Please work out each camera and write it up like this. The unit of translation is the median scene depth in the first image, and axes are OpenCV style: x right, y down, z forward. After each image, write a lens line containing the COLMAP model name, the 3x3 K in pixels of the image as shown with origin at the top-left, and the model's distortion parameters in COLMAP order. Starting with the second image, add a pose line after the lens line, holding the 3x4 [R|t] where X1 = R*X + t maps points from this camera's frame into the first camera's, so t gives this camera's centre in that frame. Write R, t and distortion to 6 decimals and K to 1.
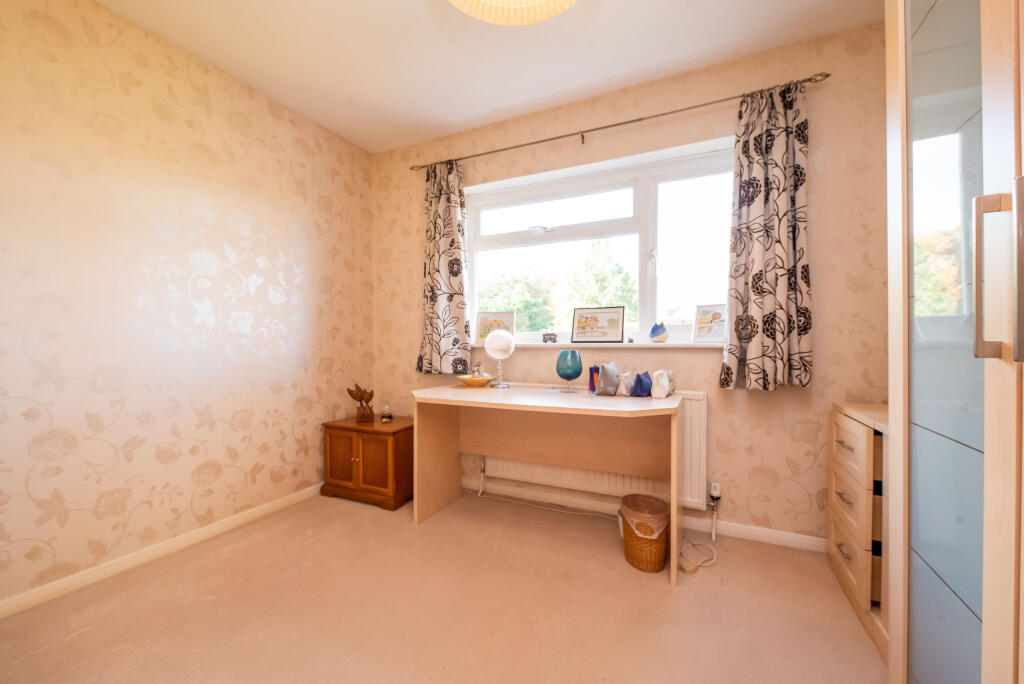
lens RADIAL K [[409.5, 0, 510.8], [0, 409.5, 342.5], [0, 0, 1]] dist [-0.008322, -0.000215]
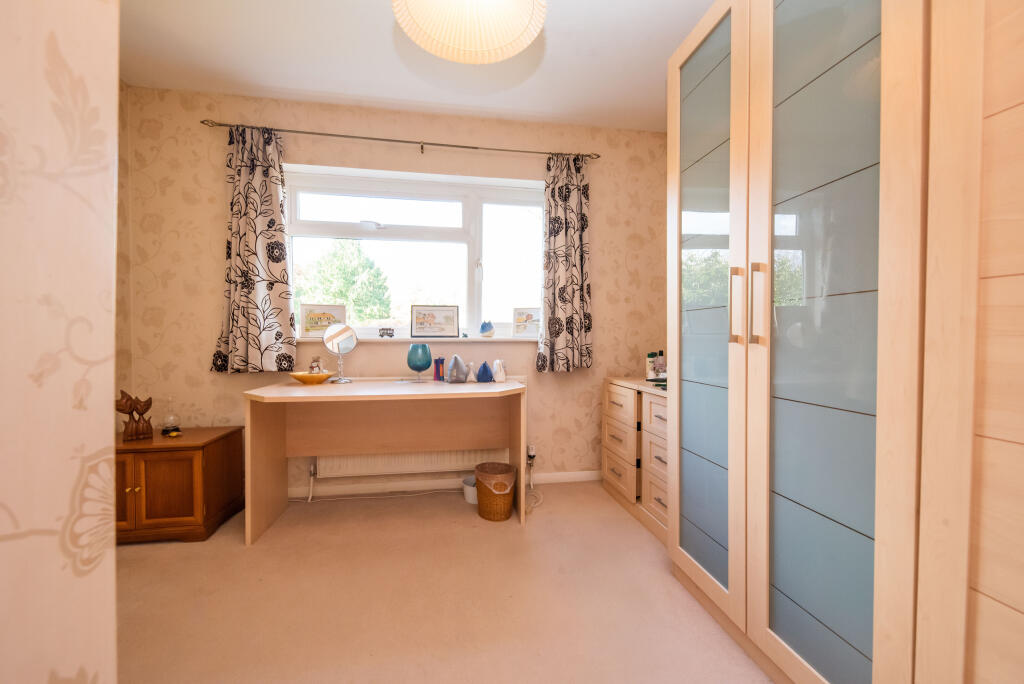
lens RADIAL K [[409.5, 0, 512.9], [0, 409.5, 341.3], [0, 0, 1]] dist [-0.008322, -0.000215]
pose [[0.814558, -0.000174, 0.580082, -0.257217], [-0.002833, 0.999987, 0.004278, 0.005905], [-0.580075, -0.005128, 0.814547, -0.023386]]
